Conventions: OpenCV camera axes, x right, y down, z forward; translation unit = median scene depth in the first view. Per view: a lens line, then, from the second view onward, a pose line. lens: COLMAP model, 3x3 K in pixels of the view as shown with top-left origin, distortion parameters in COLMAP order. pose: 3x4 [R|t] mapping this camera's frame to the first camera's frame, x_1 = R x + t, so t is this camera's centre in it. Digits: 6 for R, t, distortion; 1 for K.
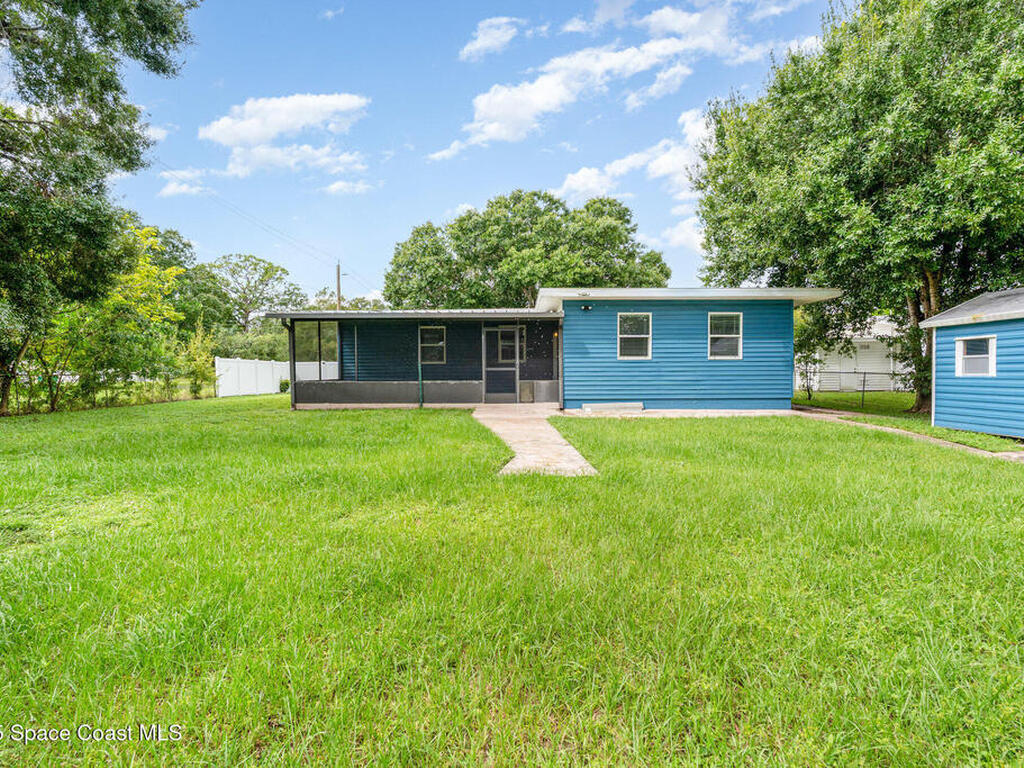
lens RADIAL K [[512.4, 0, 515.7], [0, 512.4, 383.4], [0, 0, 1]] dist [0.000439, -0.000644]
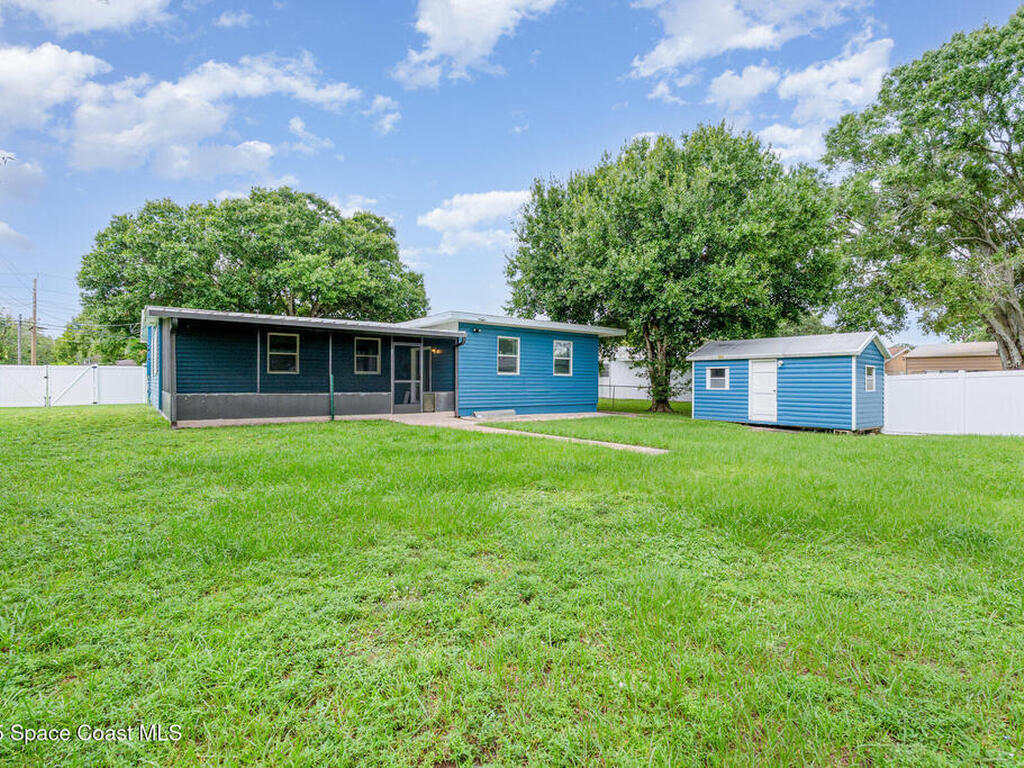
lens RADIAL K [[528.6, 0, 512.0], [0, 528.6, 384.0], [0, 0, 1]] dist [-0.000074, -0.000207]
pose [[0.787442, 0.007819, 0.616340, -0.537924], [0.004641, 0.999816, -0.018613, -0.001331], [-0.616372, 0.017517, 0.787260, -0.002616]]
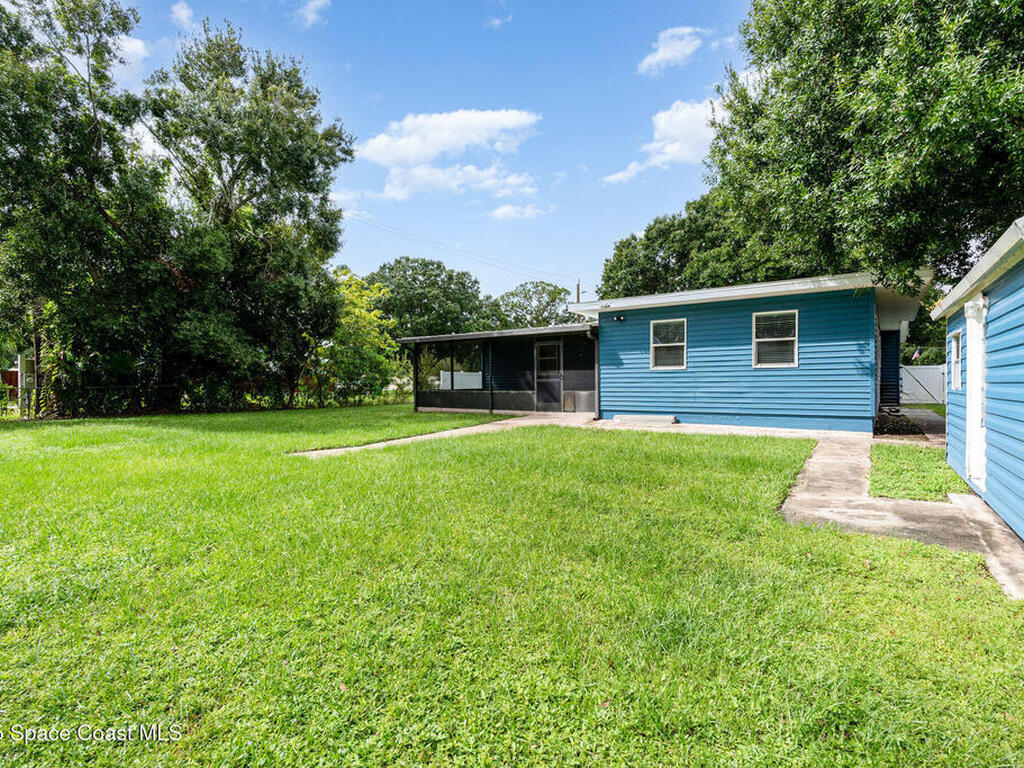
lens RADIAL K [[512.4, 0, 515.7], [0, 512.4, 383.4], [0, 0, 1]] dist [0.000439, -0.000644]
pose [[0.816498, -0.000129, -0.577349, 0.542009], [-0.008907, 0.999878, -0.012819, -0.006711], [0.577280, 0.015609, 0.816397, 0.073633]]
